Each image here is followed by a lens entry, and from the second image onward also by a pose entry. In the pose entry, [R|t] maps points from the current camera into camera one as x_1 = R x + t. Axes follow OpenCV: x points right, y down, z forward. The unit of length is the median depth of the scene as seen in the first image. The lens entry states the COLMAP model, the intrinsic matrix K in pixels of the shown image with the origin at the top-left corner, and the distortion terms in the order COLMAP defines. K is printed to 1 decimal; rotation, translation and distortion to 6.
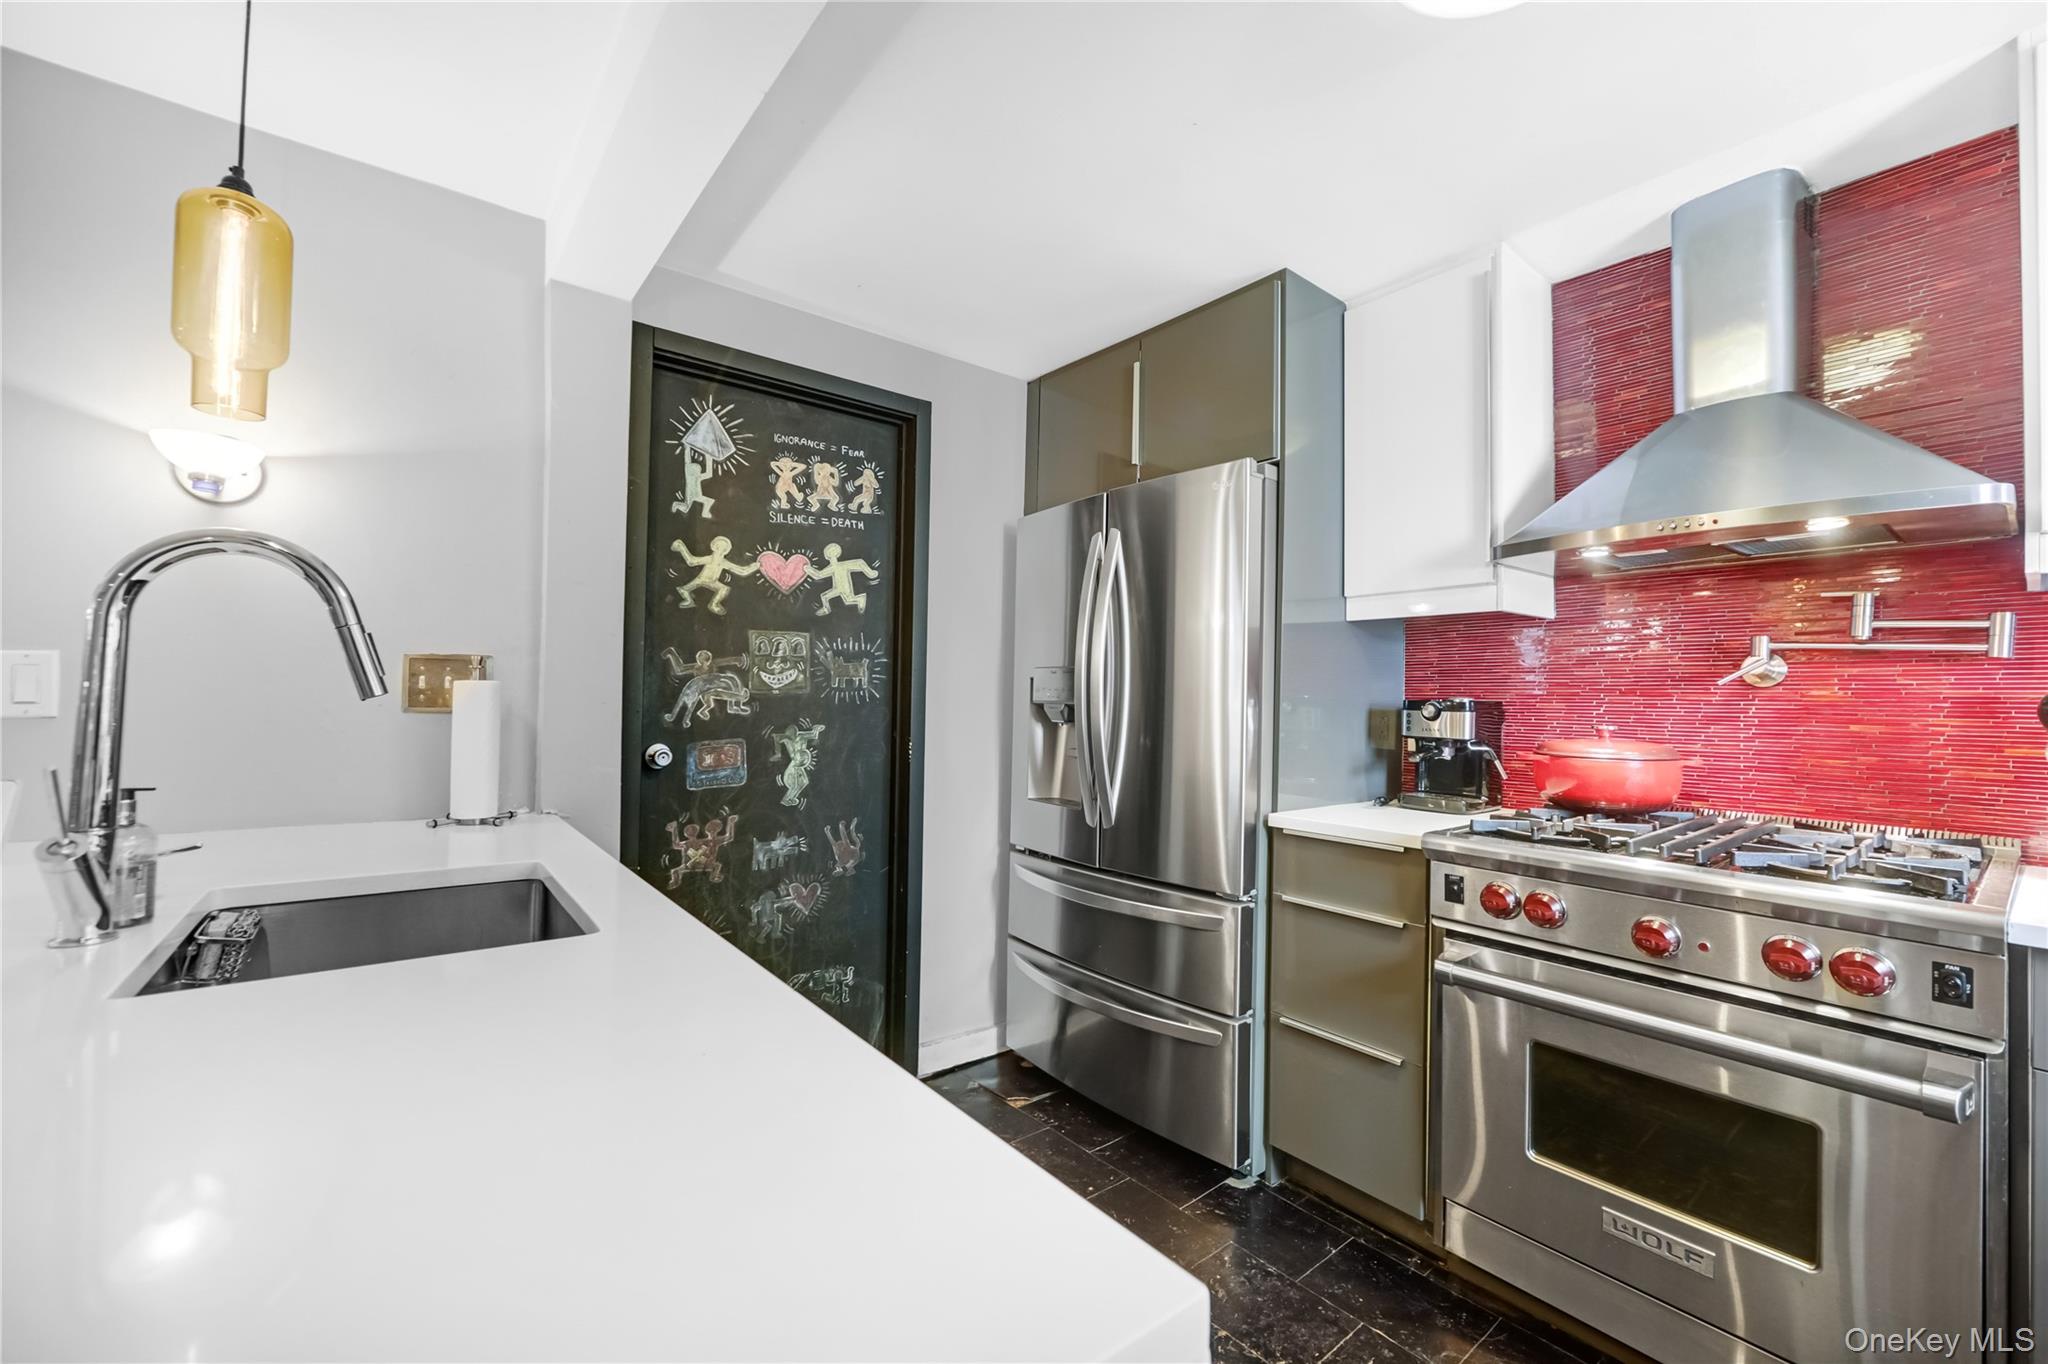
lens RADIAL K [[841.7, 0, 1024.0], [0, 841.7, 682.0], [0, 0, 1]] dist [-0.005468, 0.000300]
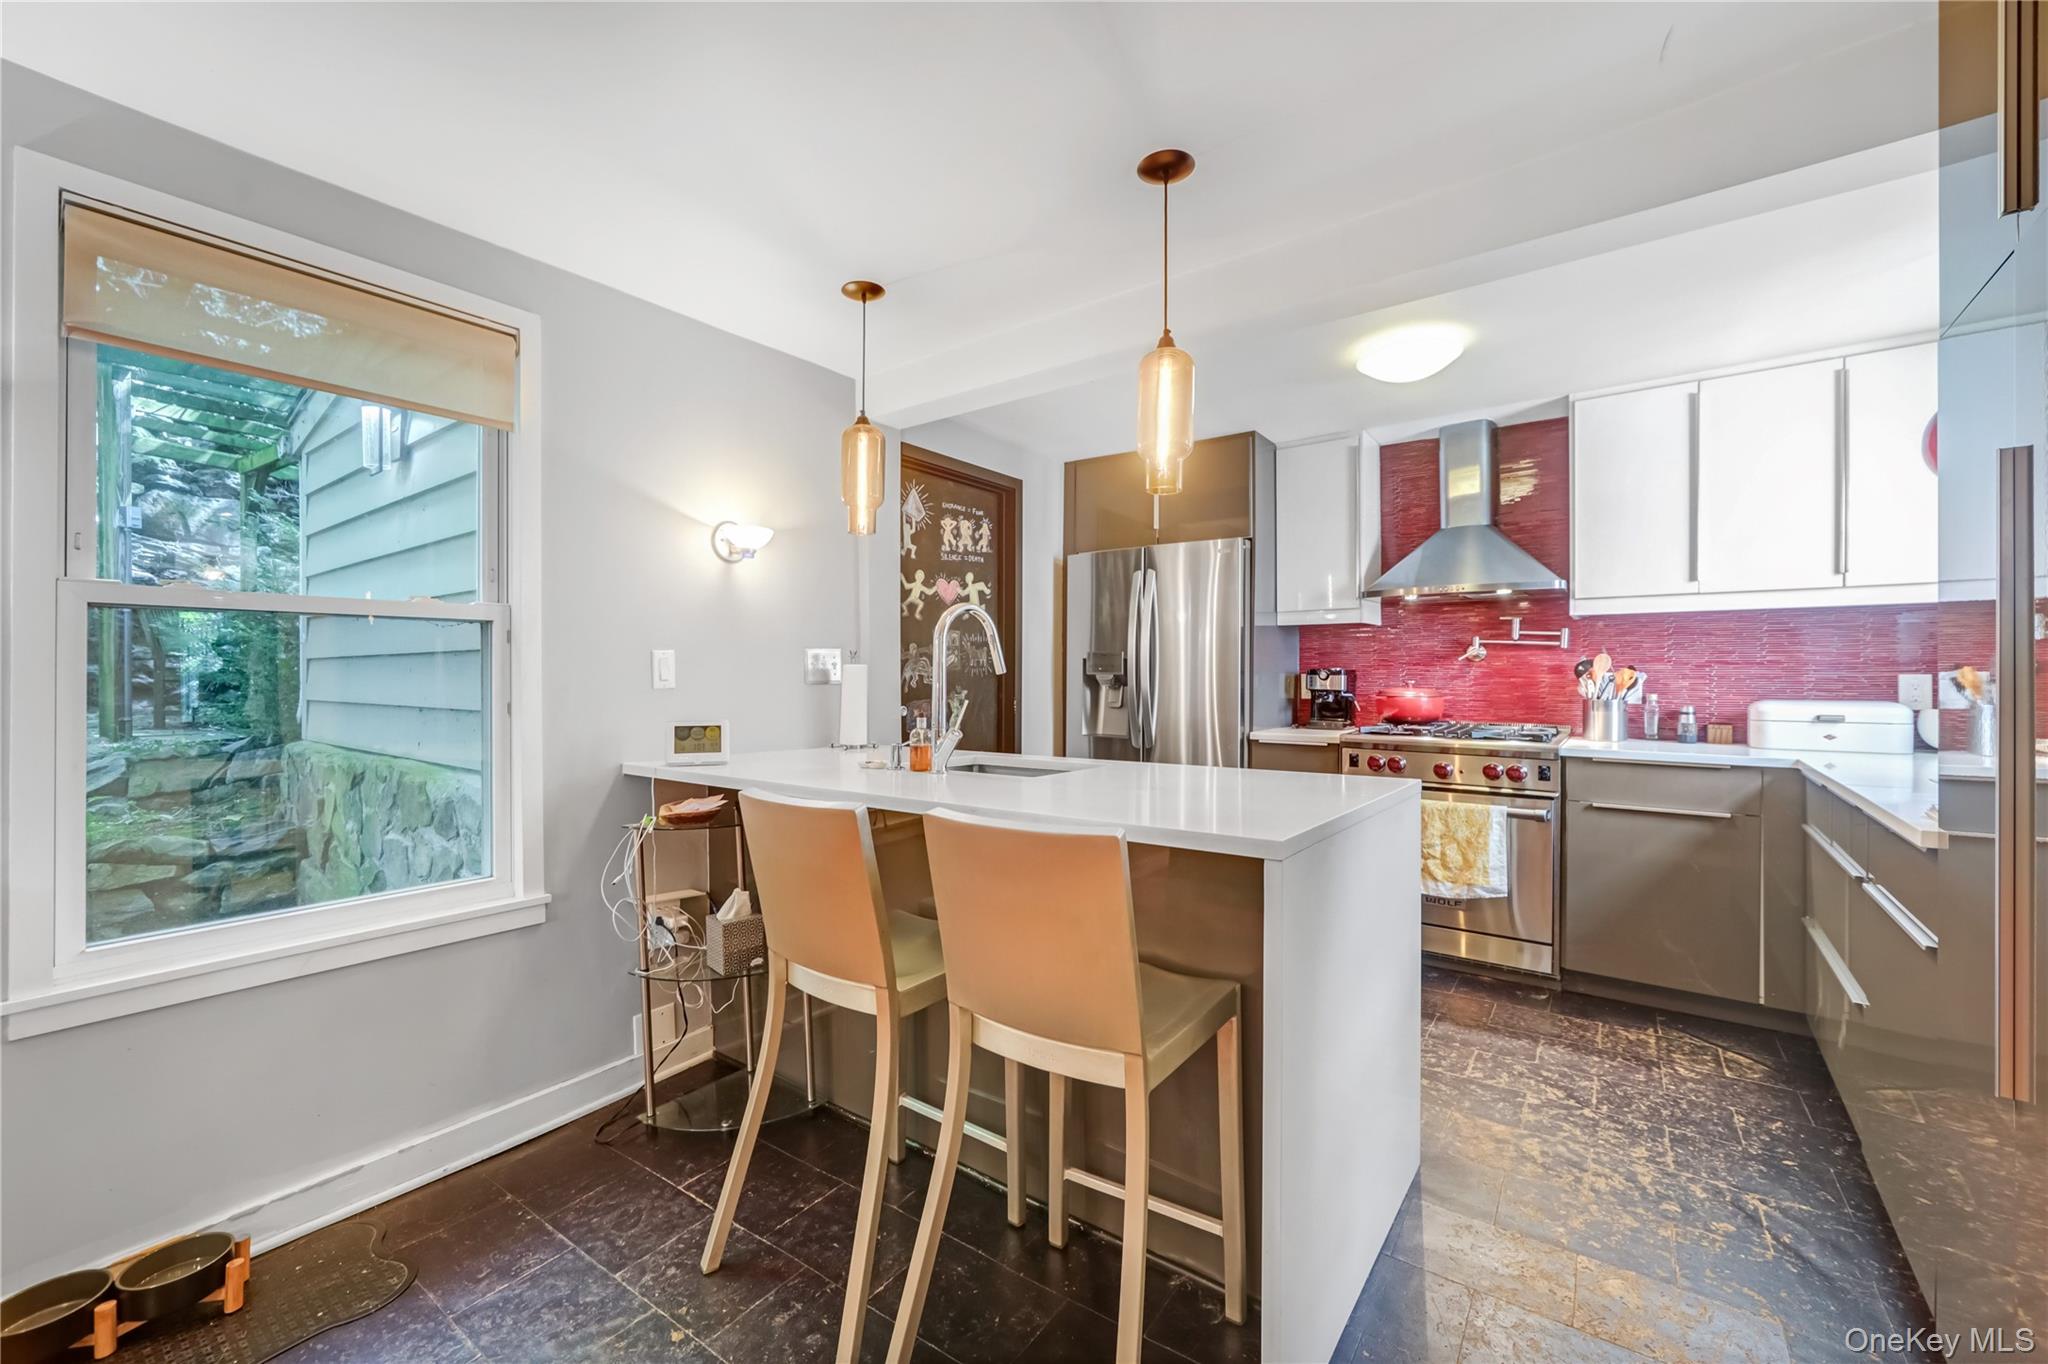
lens RADIAL K [[840.7, 0, 1026.8], [0, 840.7, 674.5], [0, 0, 1]] dist [-0.009550, -0.000388]
pose [[0.964682, -0.013688, 0.263062, -0.630071], [0.008108, 0.999719, 0.022285, -0.013540], [-0.263293, -0.019365, 0.964522, -0.606295]]
